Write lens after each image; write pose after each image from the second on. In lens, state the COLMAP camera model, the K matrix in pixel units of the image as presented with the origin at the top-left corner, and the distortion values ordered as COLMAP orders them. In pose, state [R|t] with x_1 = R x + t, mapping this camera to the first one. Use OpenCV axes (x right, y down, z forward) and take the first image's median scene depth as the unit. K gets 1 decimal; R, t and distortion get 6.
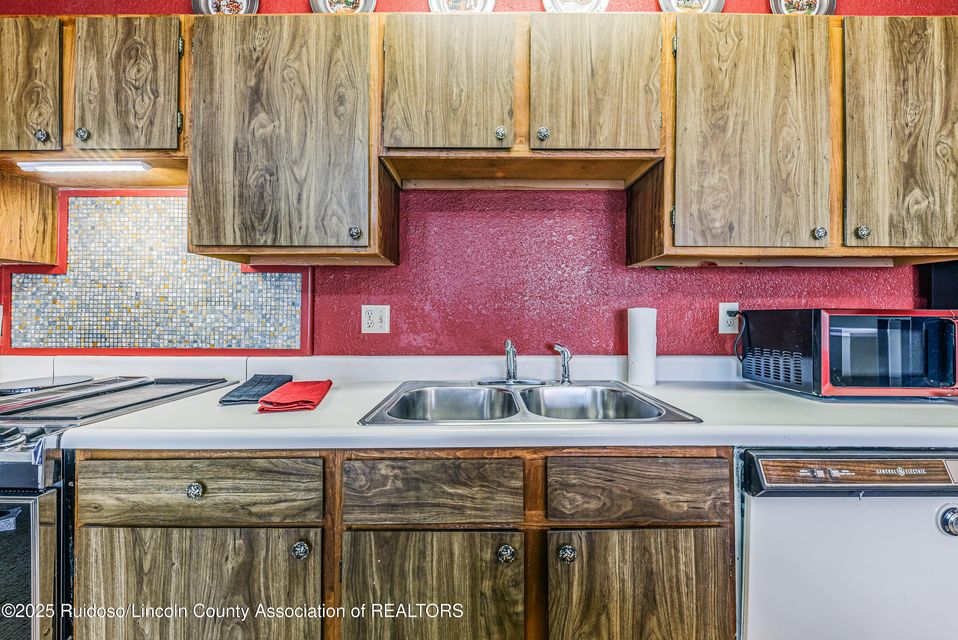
lens RADIAL K [[362.3, 0, 478.4], [0, 362.3, 317.7], [0, 0, 1]] dist [-0.005867, -0.001234]
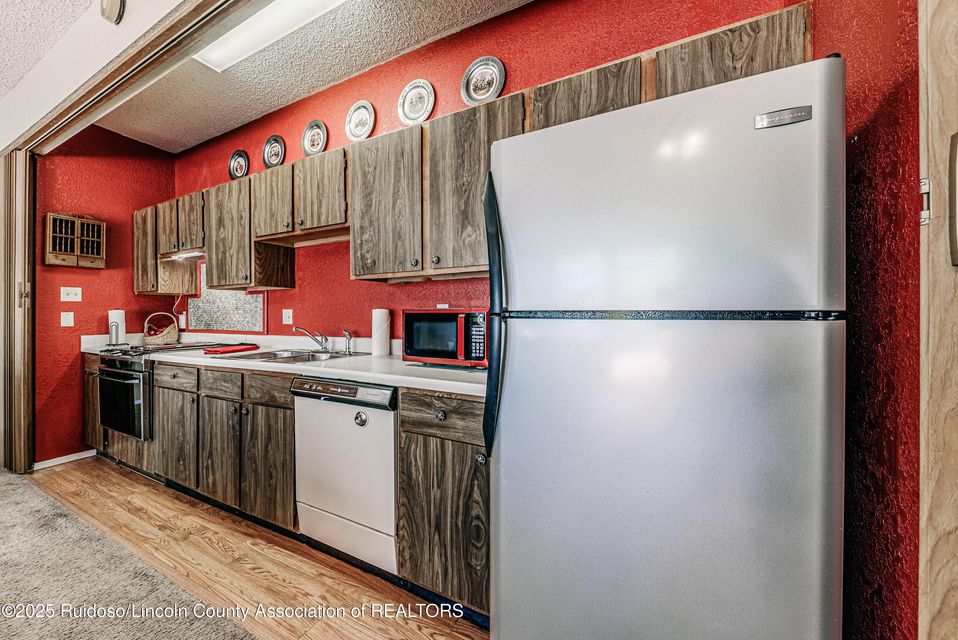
lens RADIAL K [[362.3, 0, 476.6], [0, 362.3, 320.4], [0, 0, 1]] dist [-0.005867, -0.001234]
pose [[0.888174, 0.000419, -0.459508, 1.935766], [0.003708, 0.999961, 0.008077, 0.013925], [0.459493, -0.008878, 0.888137, -0.316655]]
